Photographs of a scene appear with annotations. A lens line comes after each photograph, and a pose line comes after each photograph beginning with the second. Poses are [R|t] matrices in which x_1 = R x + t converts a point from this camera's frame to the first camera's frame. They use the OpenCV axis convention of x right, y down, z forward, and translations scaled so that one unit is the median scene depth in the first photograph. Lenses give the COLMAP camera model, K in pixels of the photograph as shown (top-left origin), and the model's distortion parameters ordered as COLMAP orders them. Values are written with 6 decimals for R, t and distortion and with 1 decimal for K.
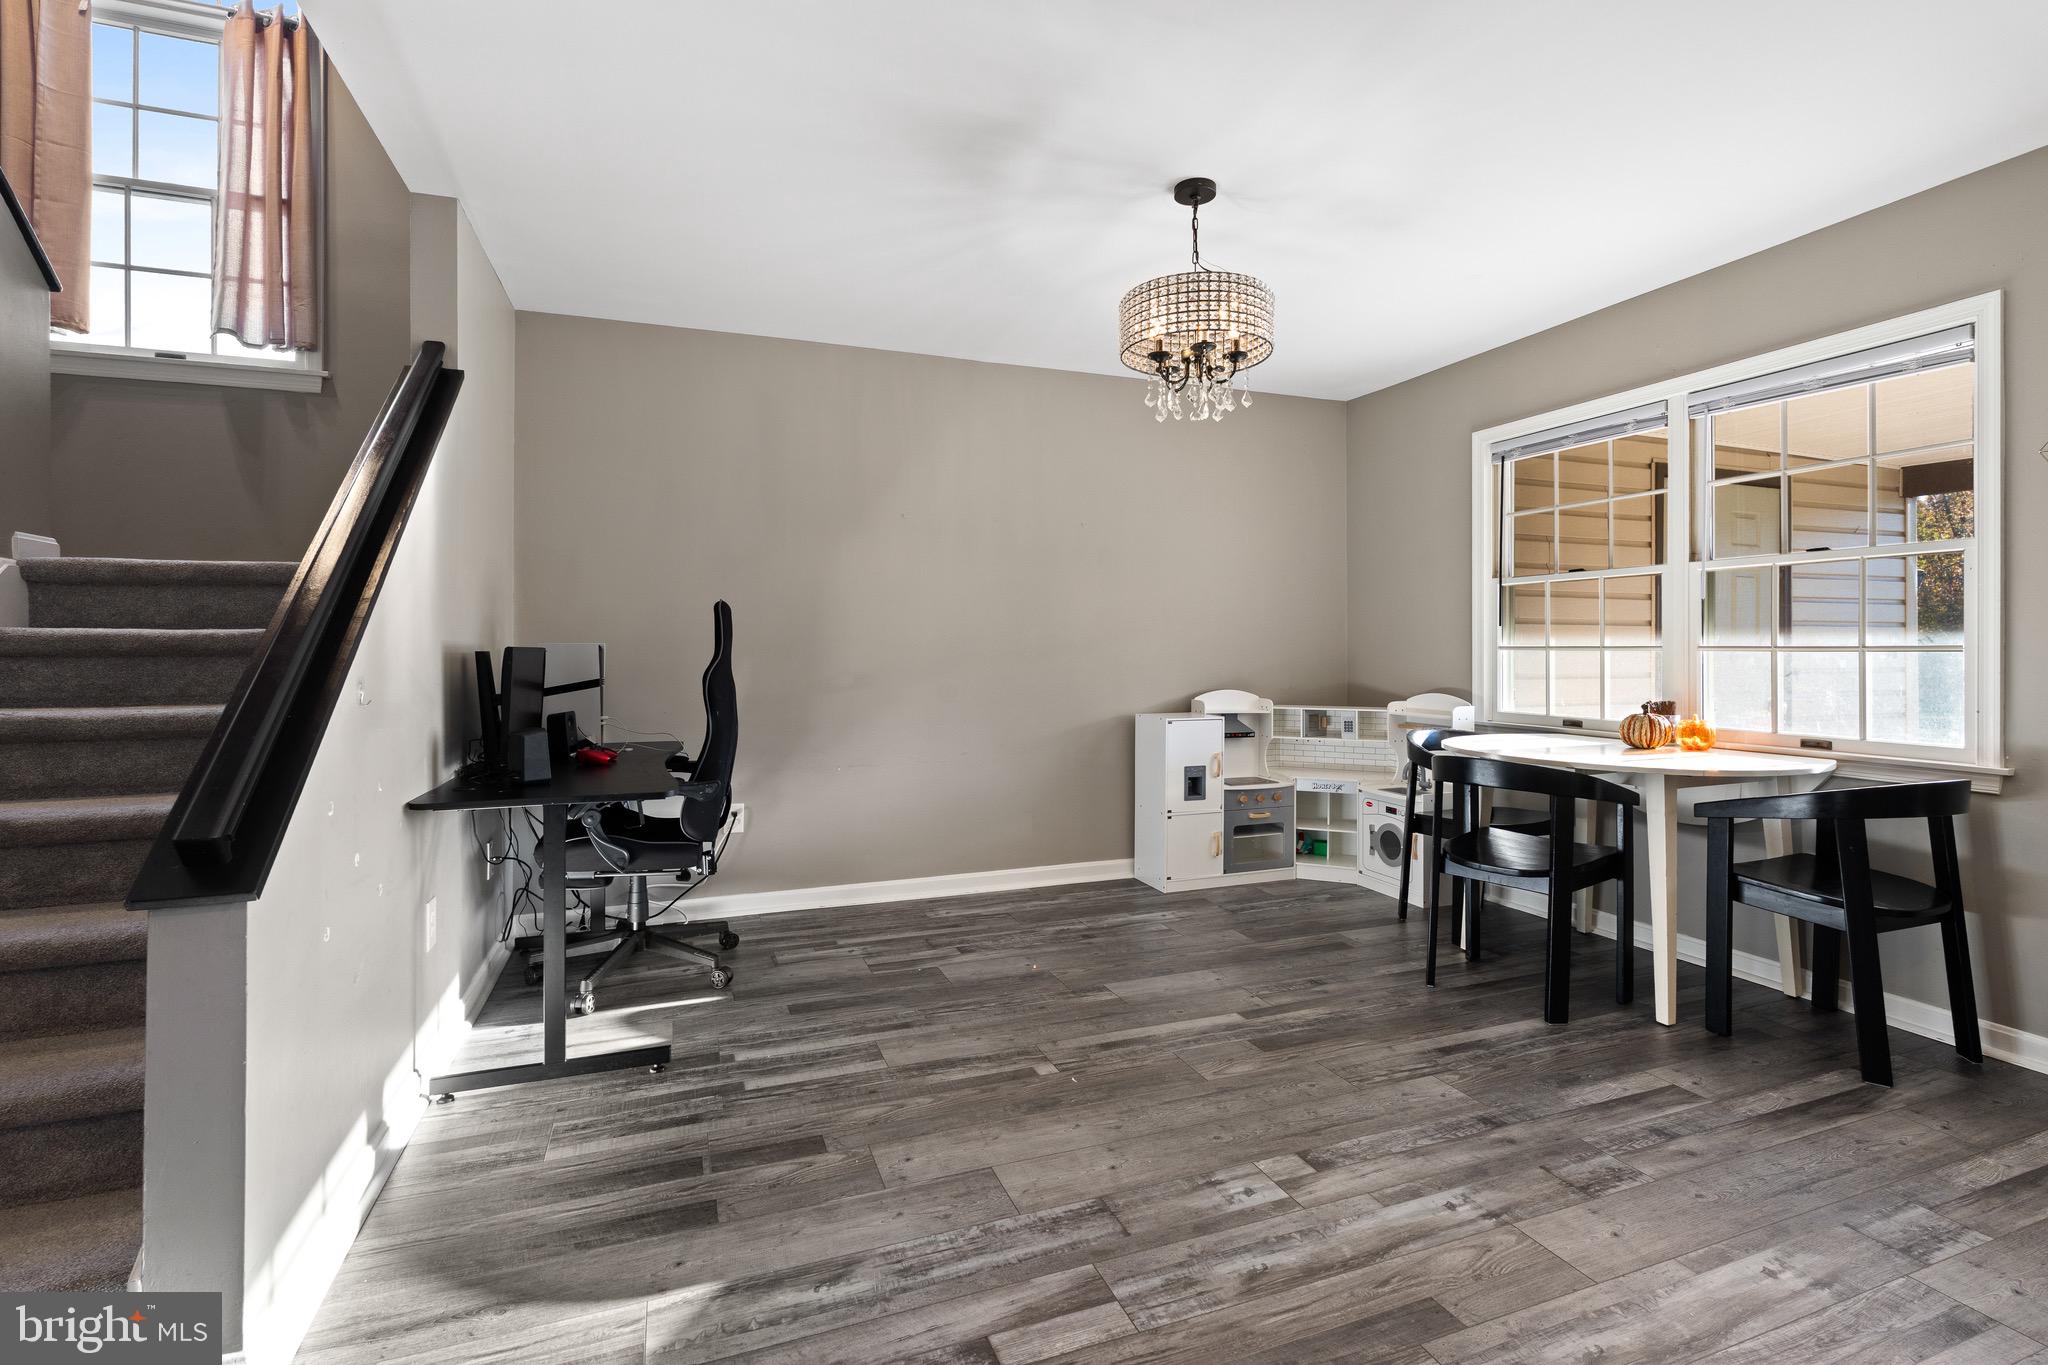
lens RADIAL K [[919.3, 0, 1025.2], [0, 919.3, 652.0], [0, 0, 1]] dist [-0.003082, -0.000212]
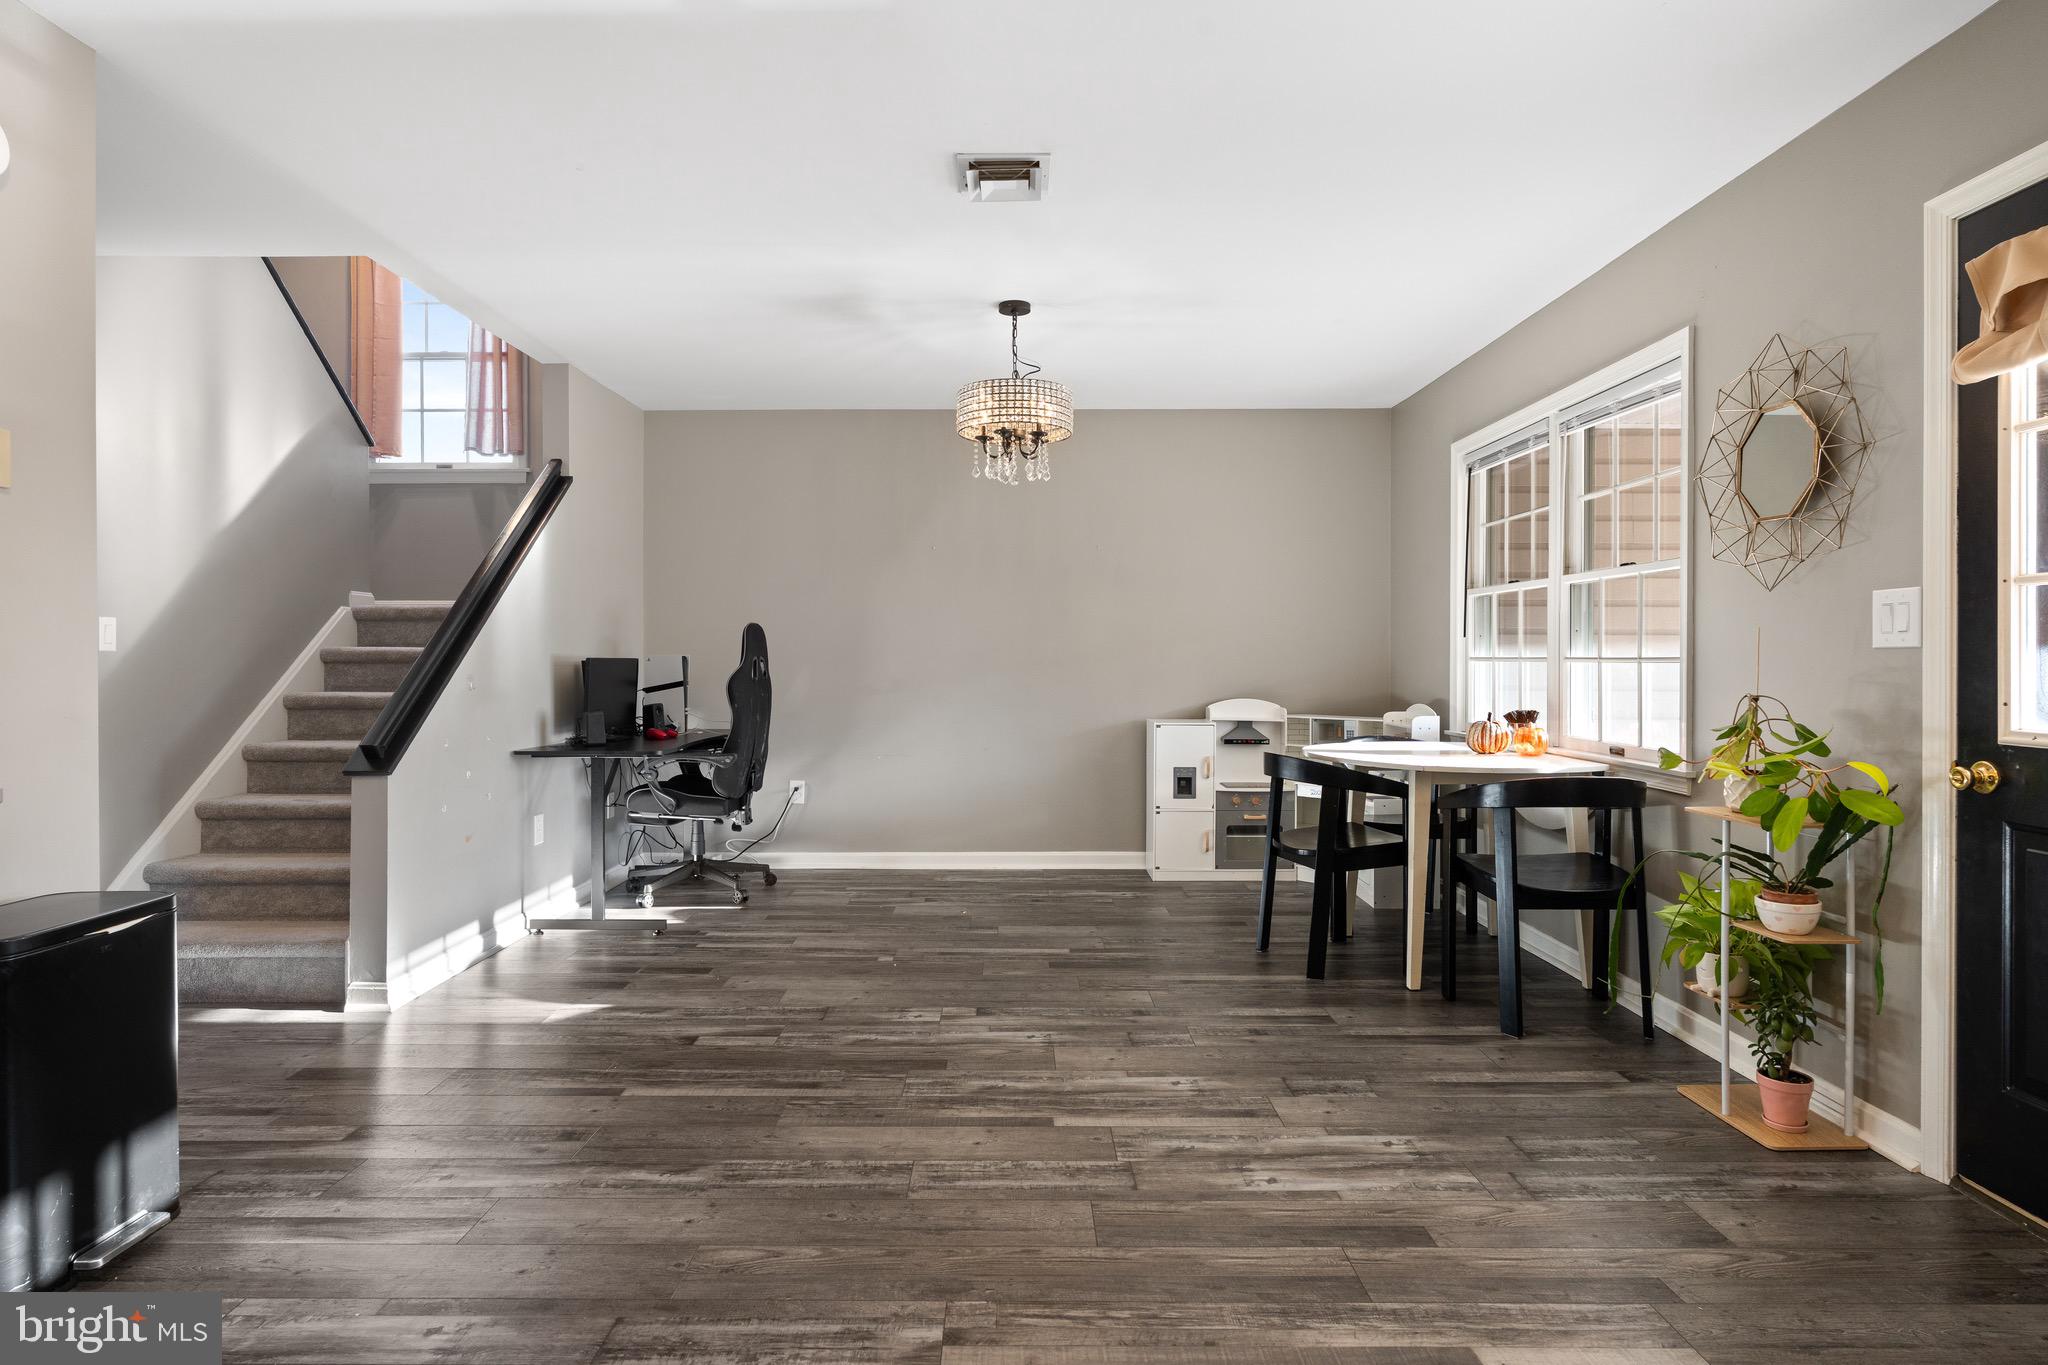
lens RADIAL K [[1092.2, 0, 1025.3], [0, 1092.2, 679.9], [0, 0, 1]] dist [-0.005276, 0.000587]
pose [[0.937434, 0.007695, -0.348078, 0.687772], [-0.002327, 0.999872, 0.015836, 0.000808], [0.348155, -0.014035, 0.937332, -0.416578]]
